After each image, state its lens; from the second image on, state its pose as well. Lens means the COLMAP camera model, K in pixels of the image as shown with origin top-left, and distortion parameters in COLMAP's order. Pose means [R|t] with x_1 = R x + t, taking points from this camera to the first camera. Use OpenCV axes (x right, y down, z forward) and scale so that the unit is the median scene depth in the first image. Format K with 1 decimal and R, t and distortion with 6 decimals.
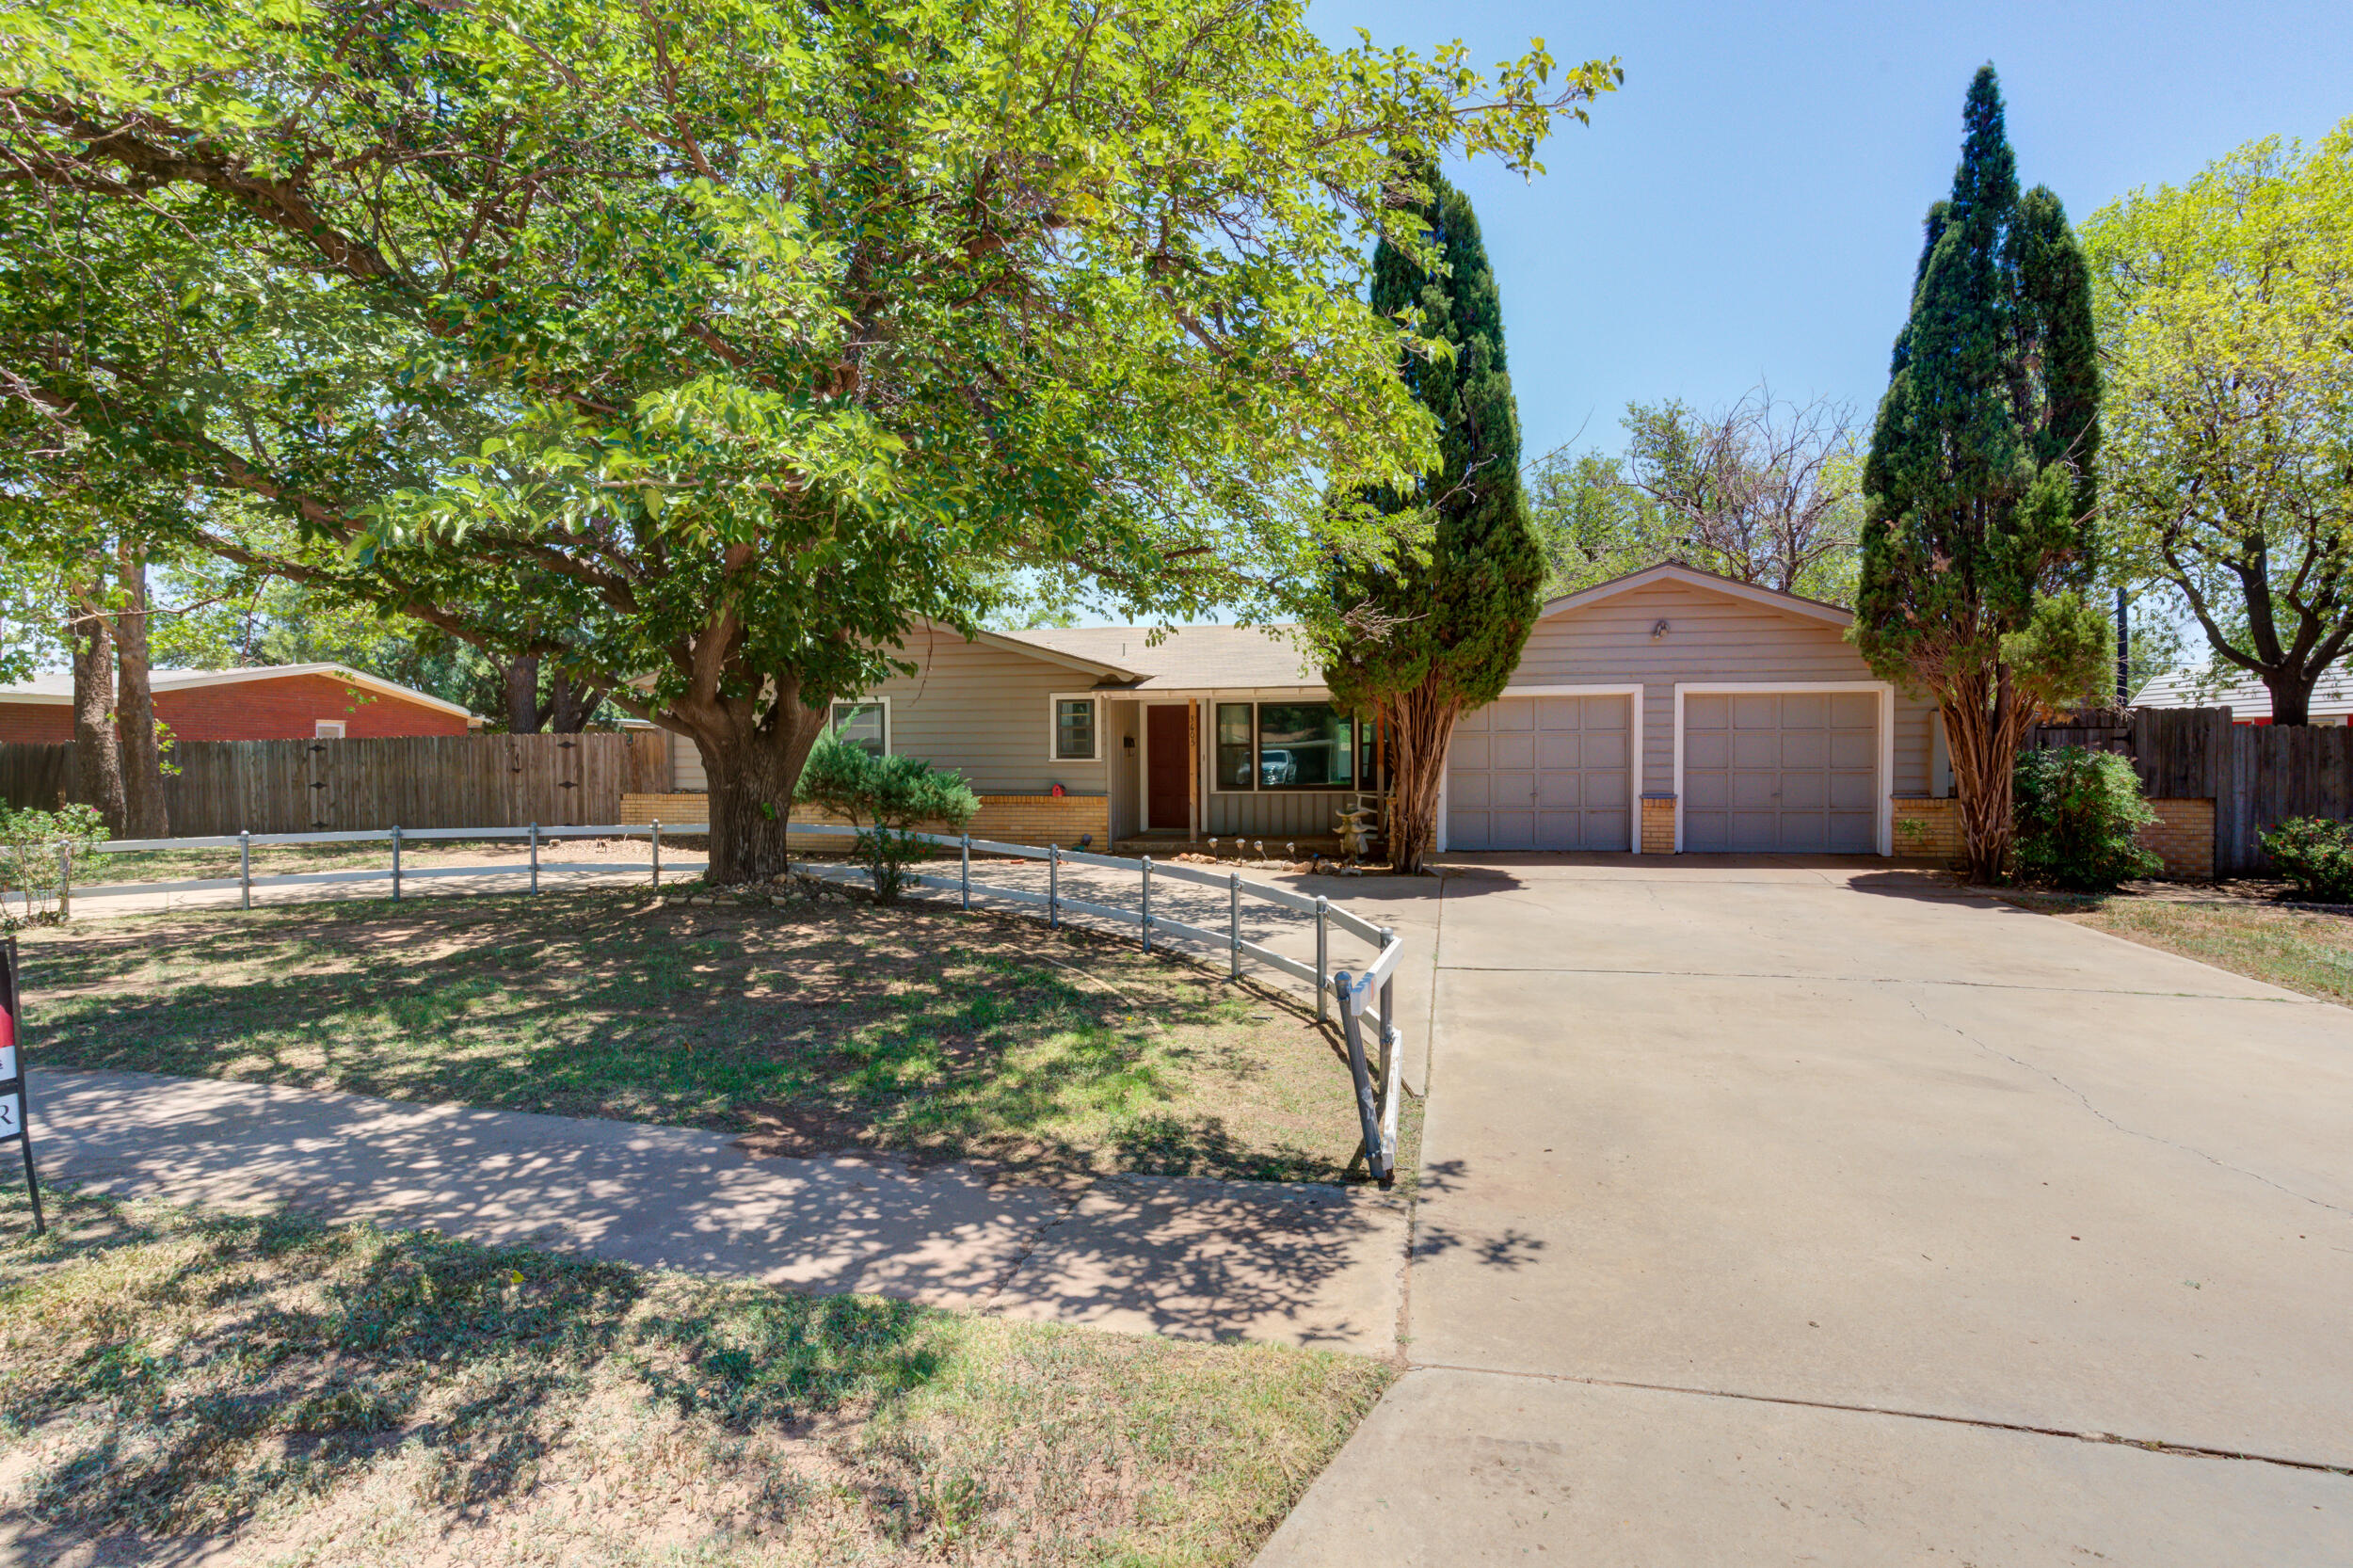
lens RADIAL K [[1182.4, 0, 1176.5], [0, 1182.4, 784.0], [0, 0, 1]] dist [-0.064884, 0.035408]
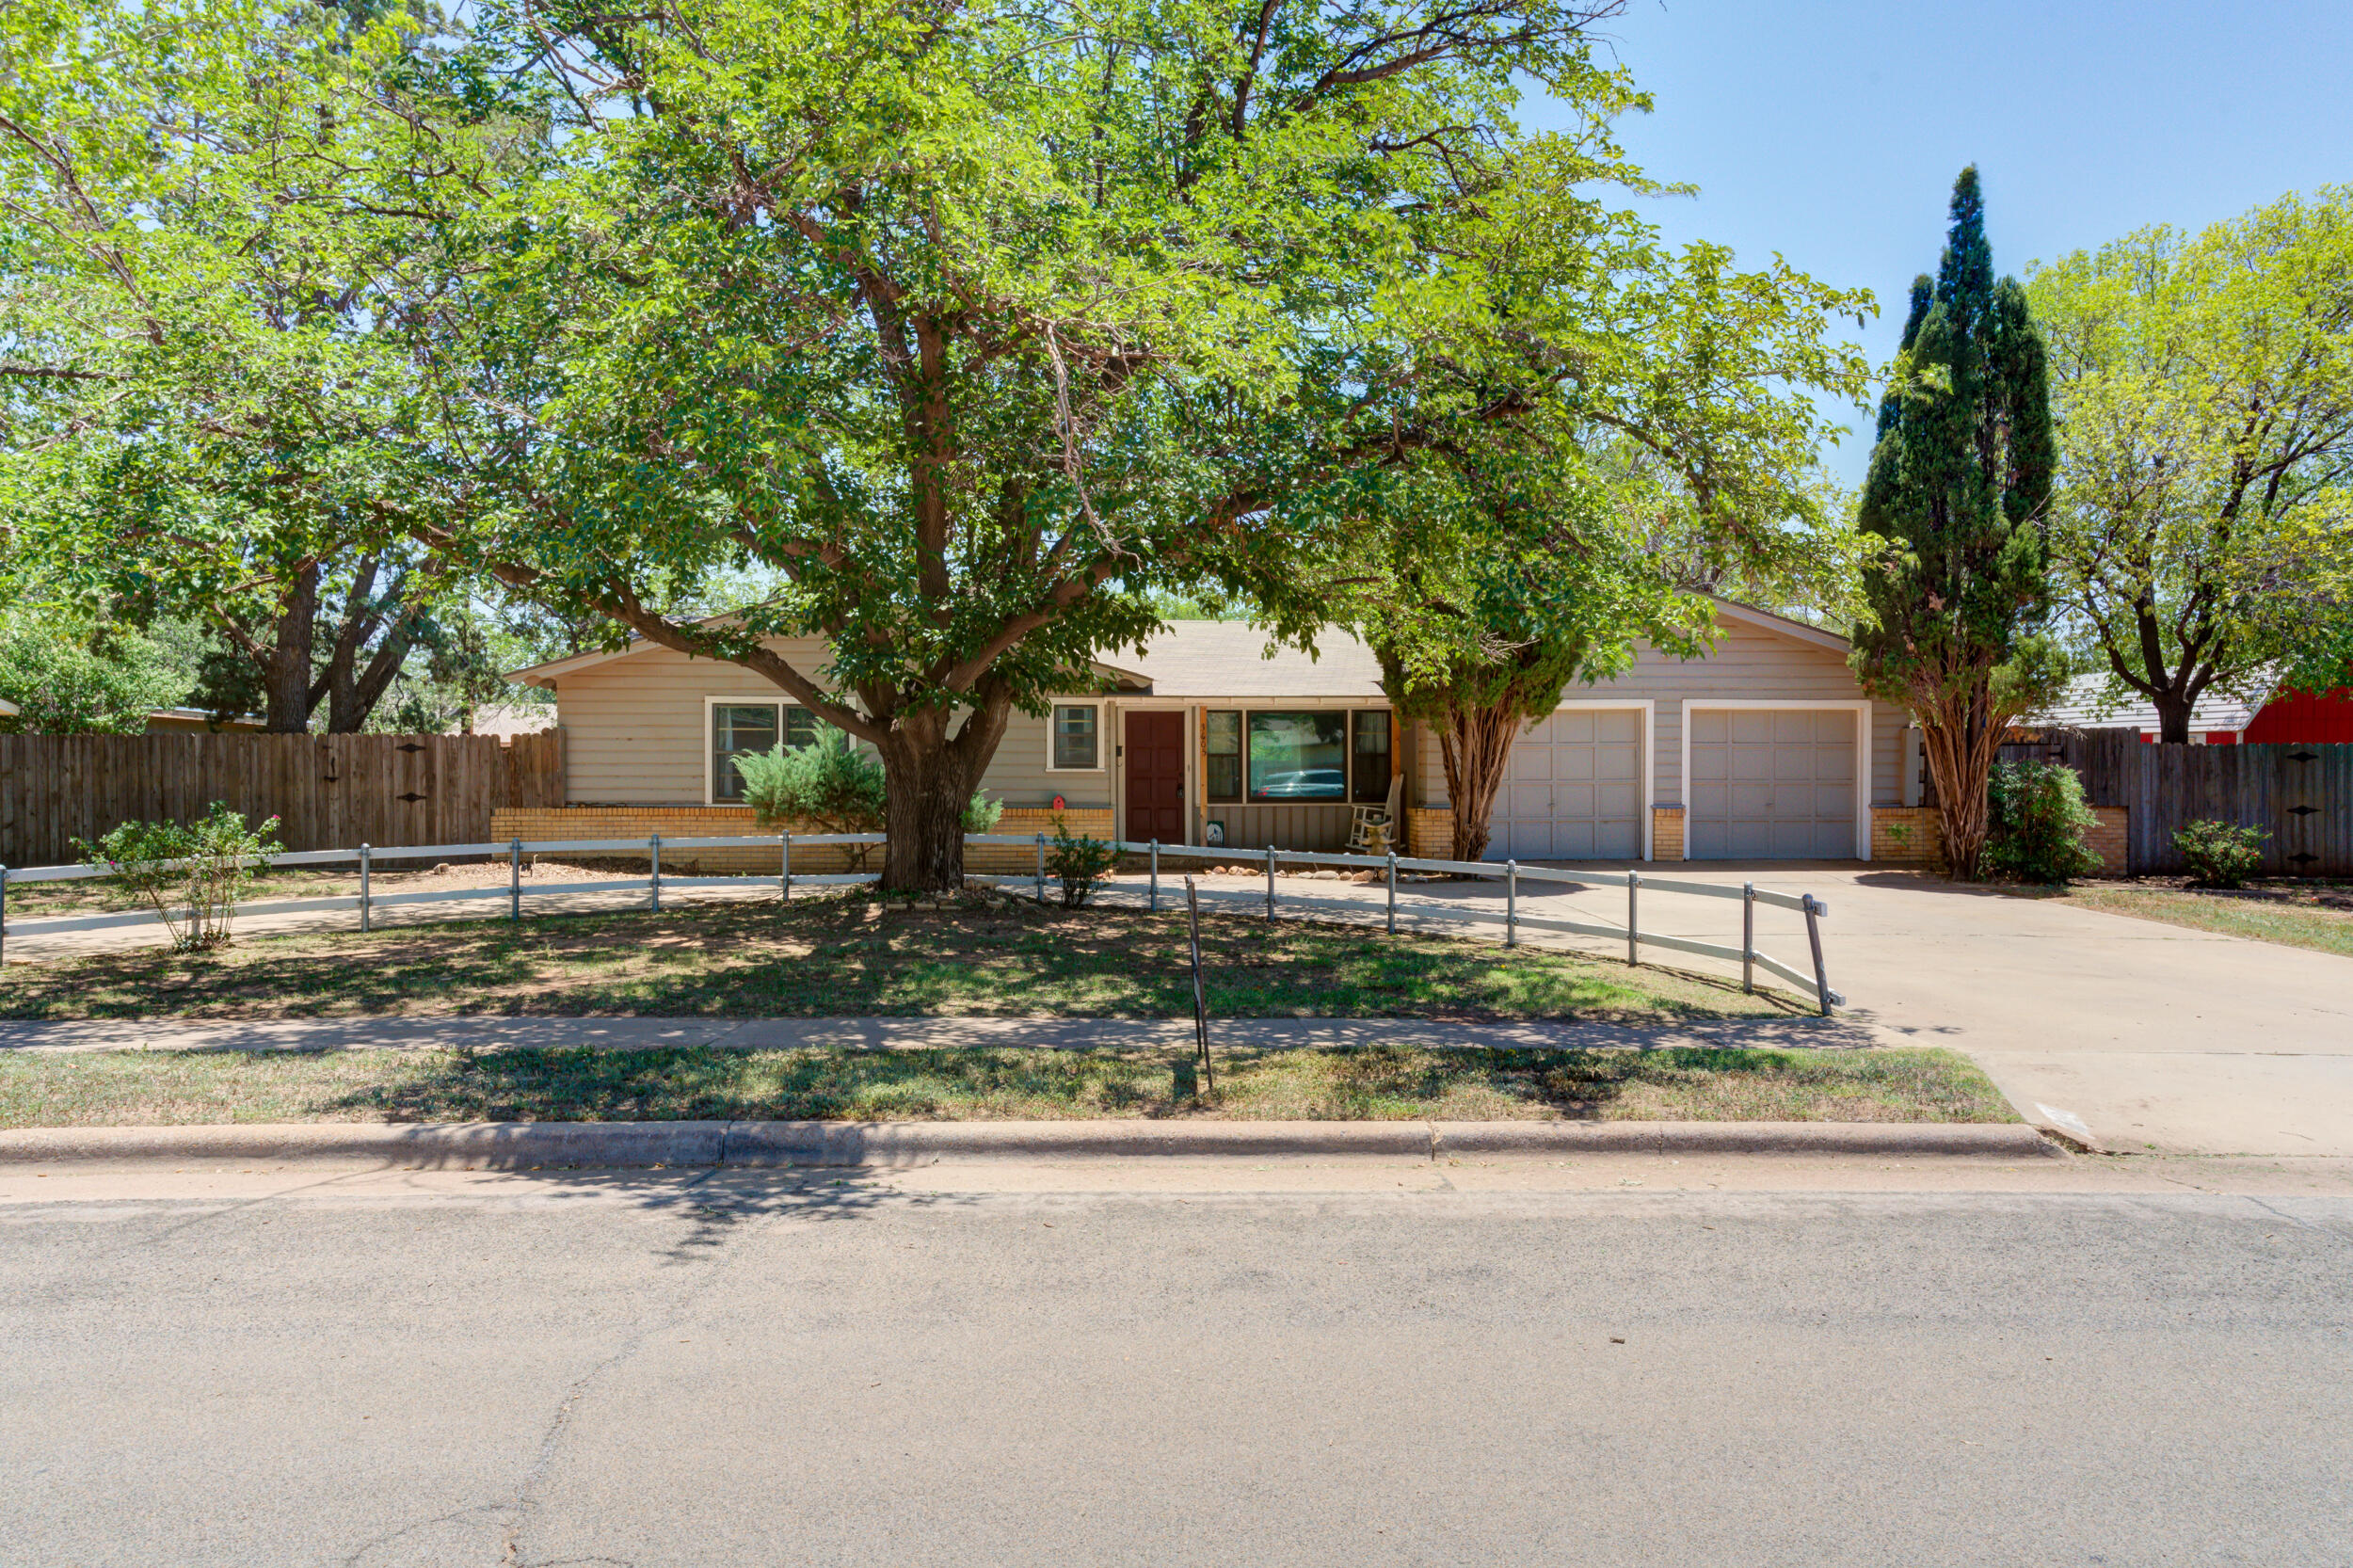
lens RADIAL K [[1523.7, 0, 1272.3], [0, 1523.7, 780.7], [0, 0, 1]] dist [0.002051, 0.067184]
pose [[0.965318, 0.002778, 0.261061, -0.317921], [0.001242, 0.999883, -0.015231, 0.008706], [-0.261073, 0.015027, 0.965202, -0.254101]]
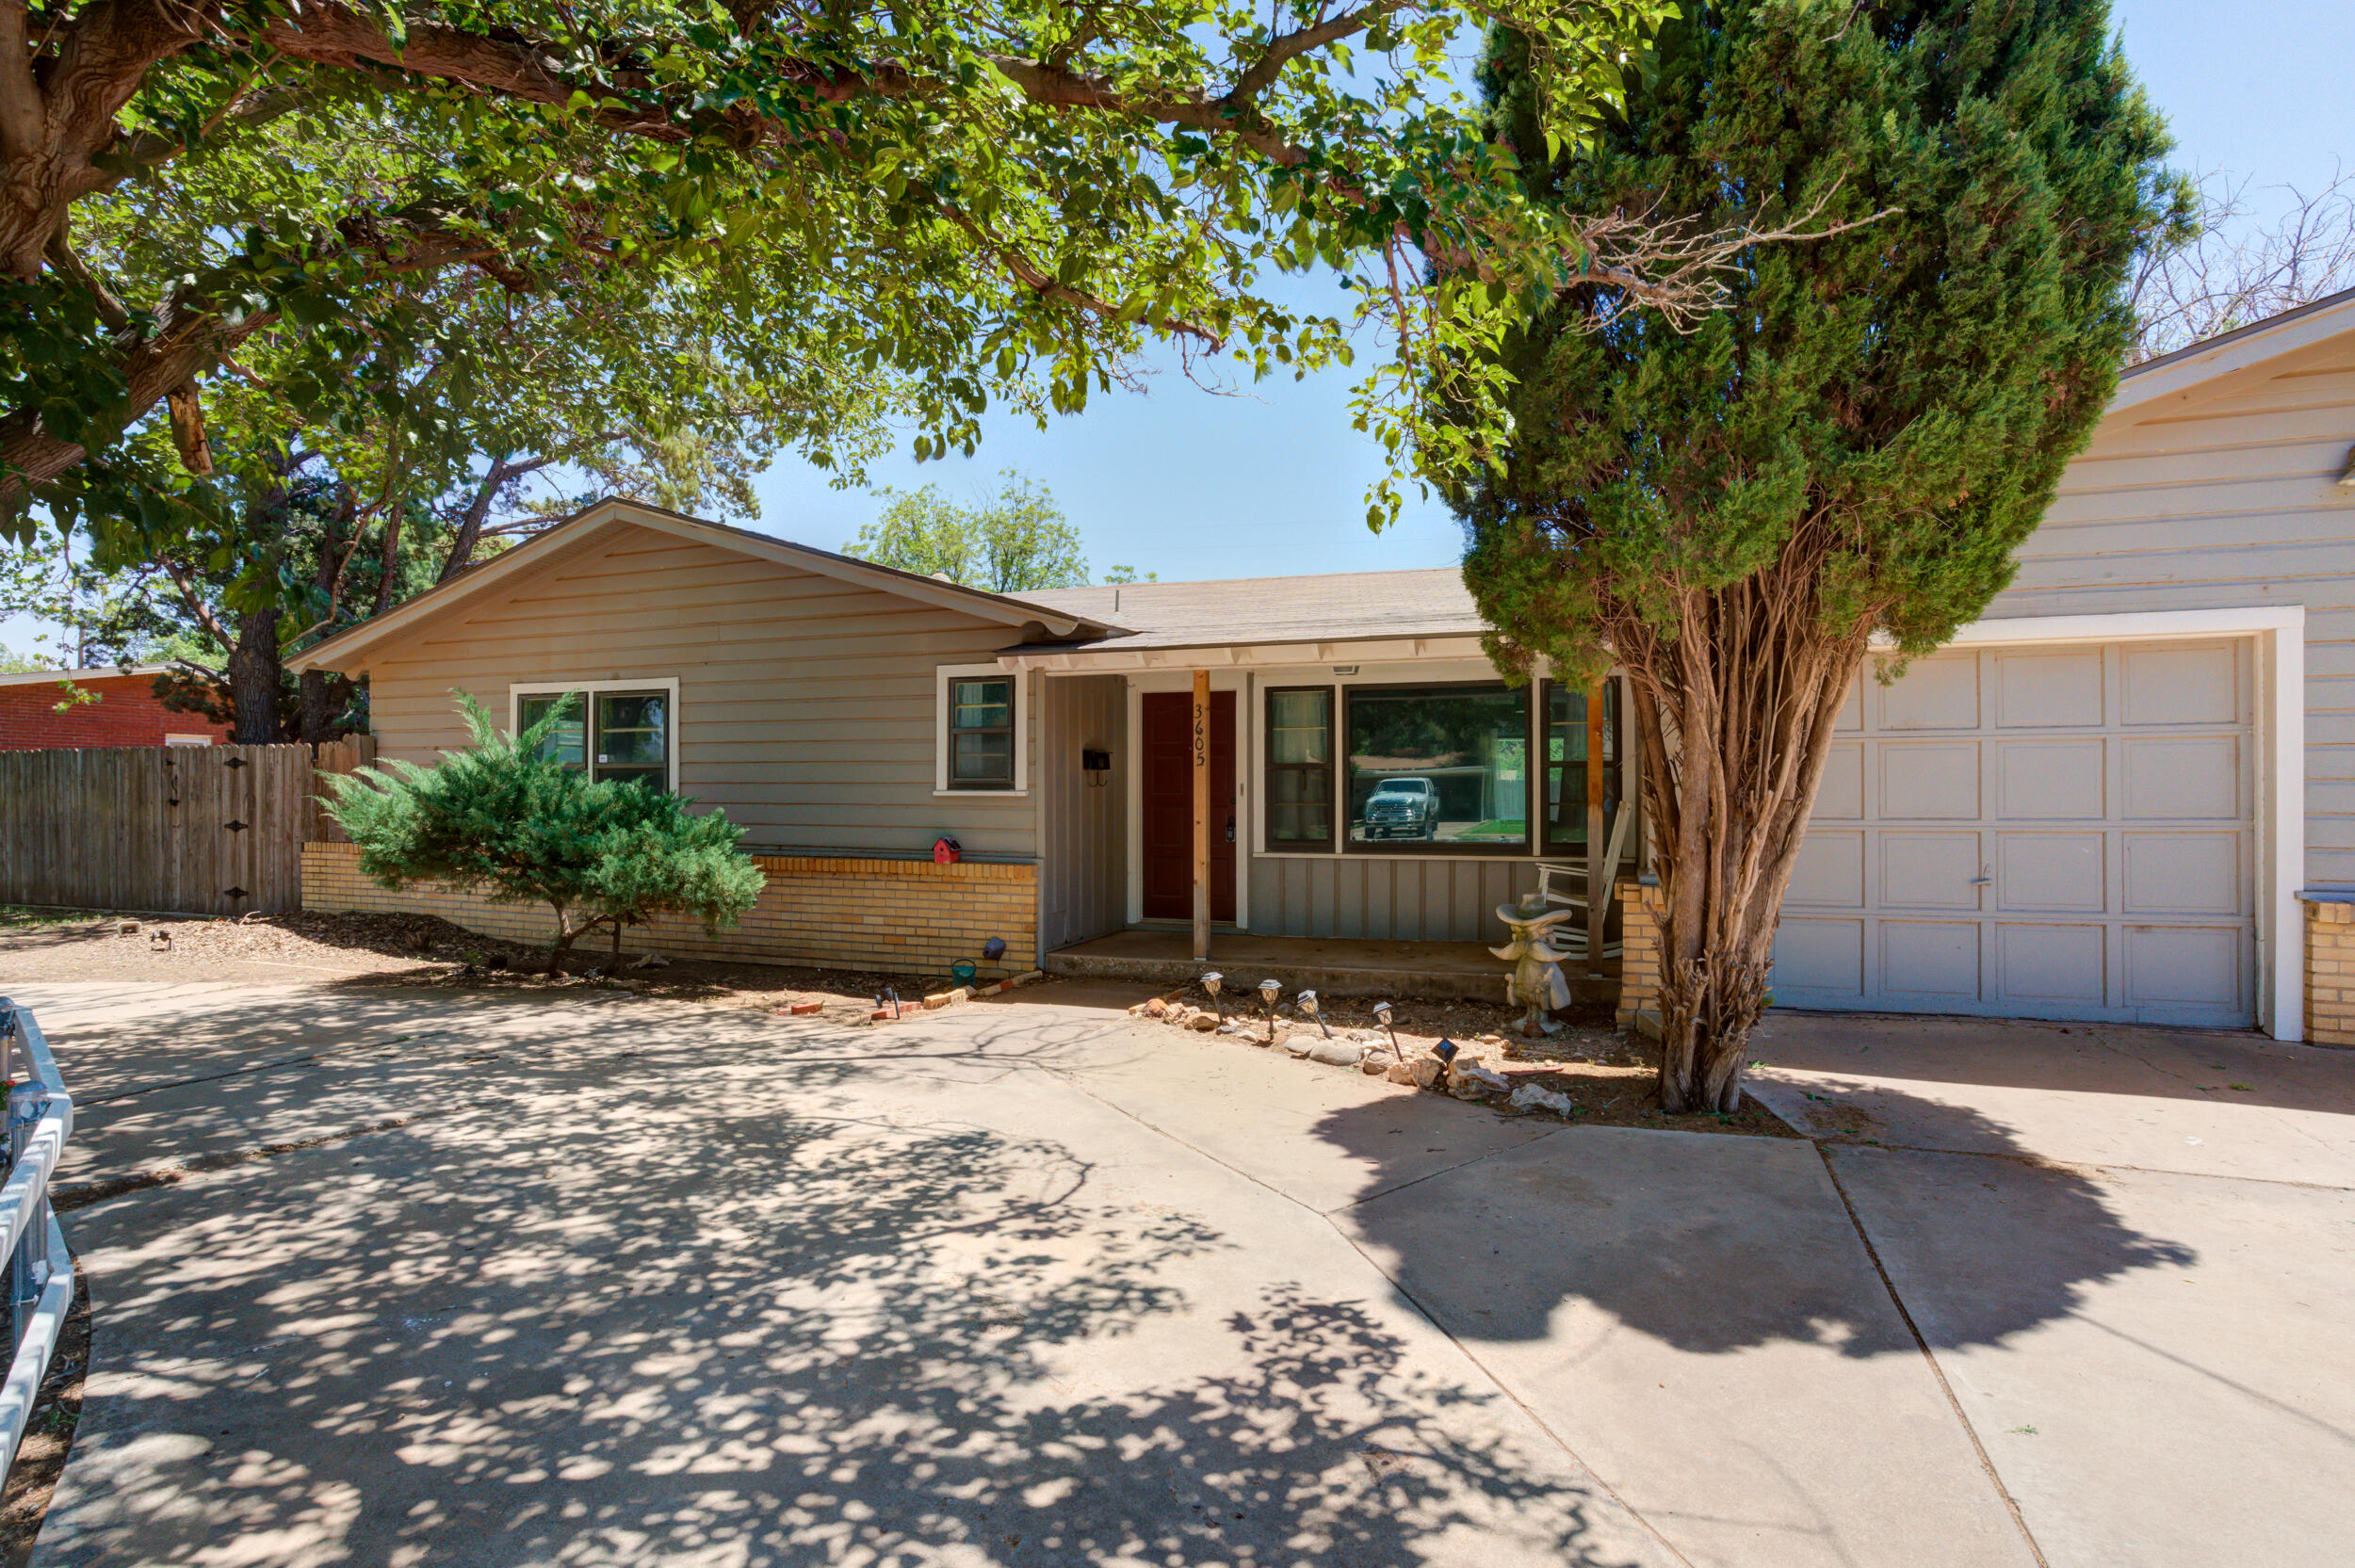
lens RADIAL K [[1183.3, 0, 1177.5], [0, 1183.3, 784.0], [0, 0, 1]] dist [-0.064884, 0.035408]
pose [[0.992256, 0.004462, -0.124127, 0.081608], [-0.007398, 0.999703, -0.023203, -0.016023], [0.123987, 0.023942, 0.991995, 0.631272]]
